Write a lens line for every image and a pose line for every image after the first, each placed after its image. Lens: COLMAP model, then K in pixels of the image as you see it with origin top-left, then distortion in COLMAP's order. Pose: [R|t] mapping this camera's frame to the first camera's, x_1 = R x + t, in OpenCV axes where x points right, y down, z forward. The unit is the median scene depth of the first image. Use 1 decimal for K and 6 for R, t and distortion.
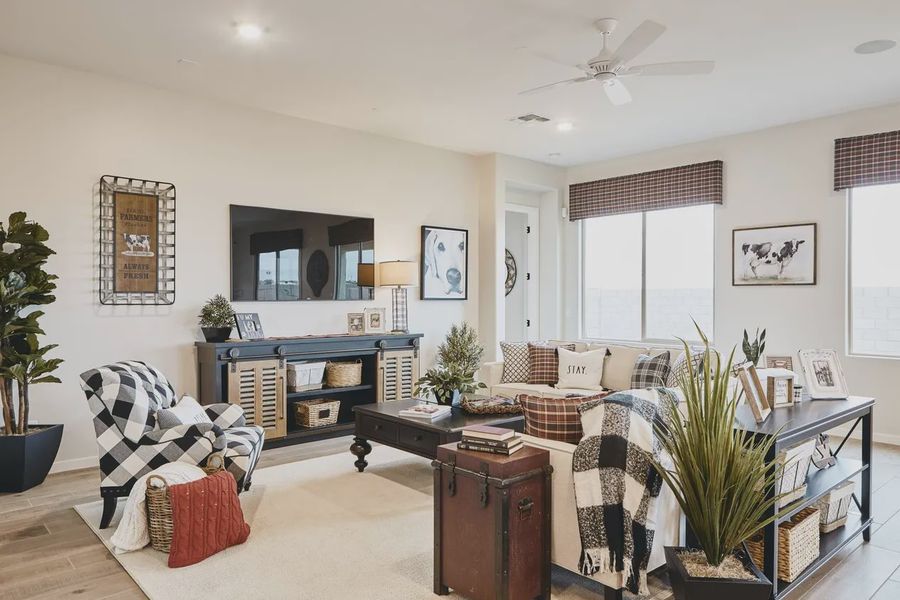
lens RADIAL K [[619.2, 0, 450.0], [0, 619.2, 300.0], [0, 0, 1]] dist [0.002105, 0.002828]
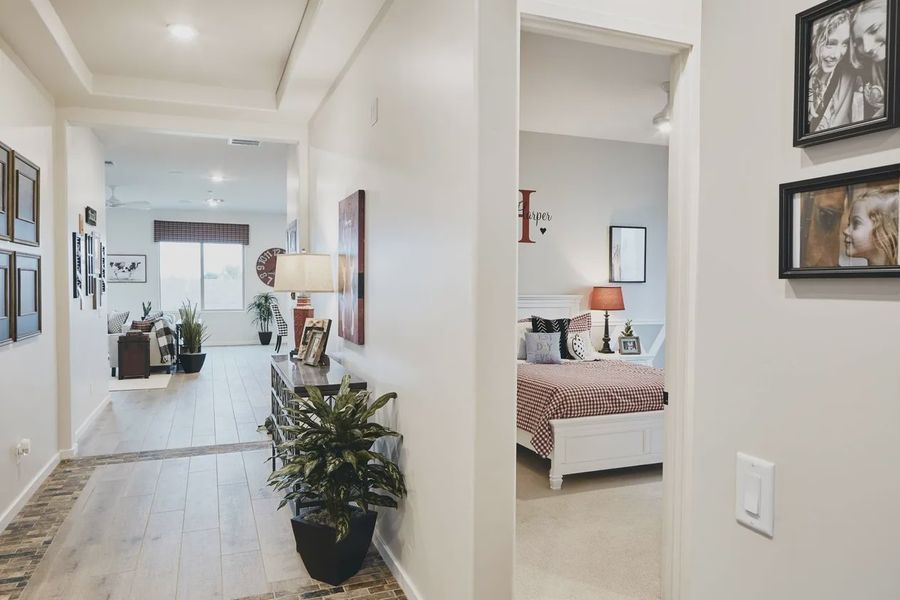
lens RADIAL K [[619.2, 0, 450.0], [0, 619.2, 300.0], [0, 0, 1]] dist [0.002105, 0.002828]
pose [[0.356970, -0.031119, 0.933597, -1.156303], [0.005008, 0.999494, 0.031401, -0.026563], [-0.934102, -0.006533, 0.356945, -0.864368]]
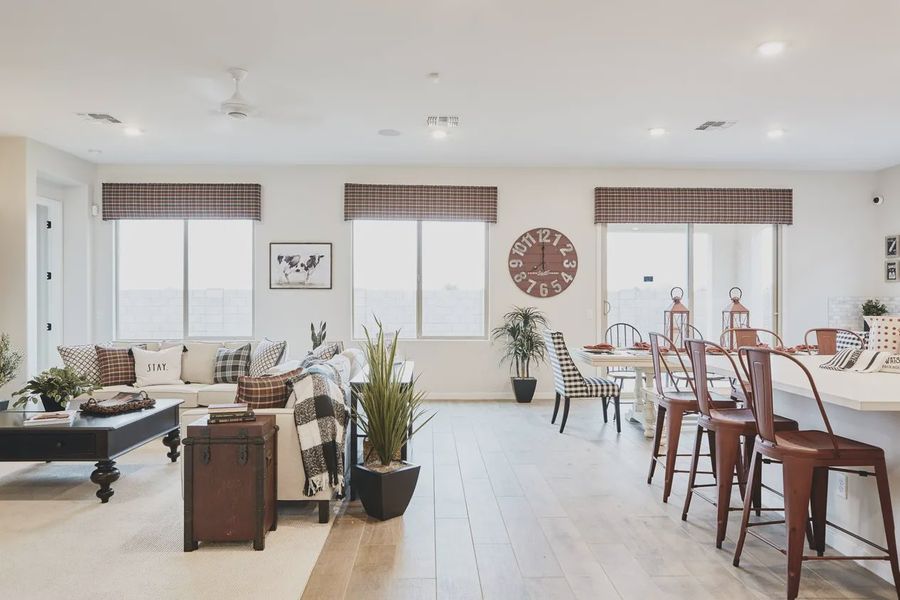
lens RADIAL K [[619.2, 0, 450.0], [0, 619.2, 300.0], [0, 0, 1]] dist [0.002105, 0.002828]
pose [[0.647882, -0.003014, 0.761735, -0.271689], [0.004144, 0.999991, 0.000432, -0.000367], [-0.761730, 0.002876, 0.647889, -0.064410]]
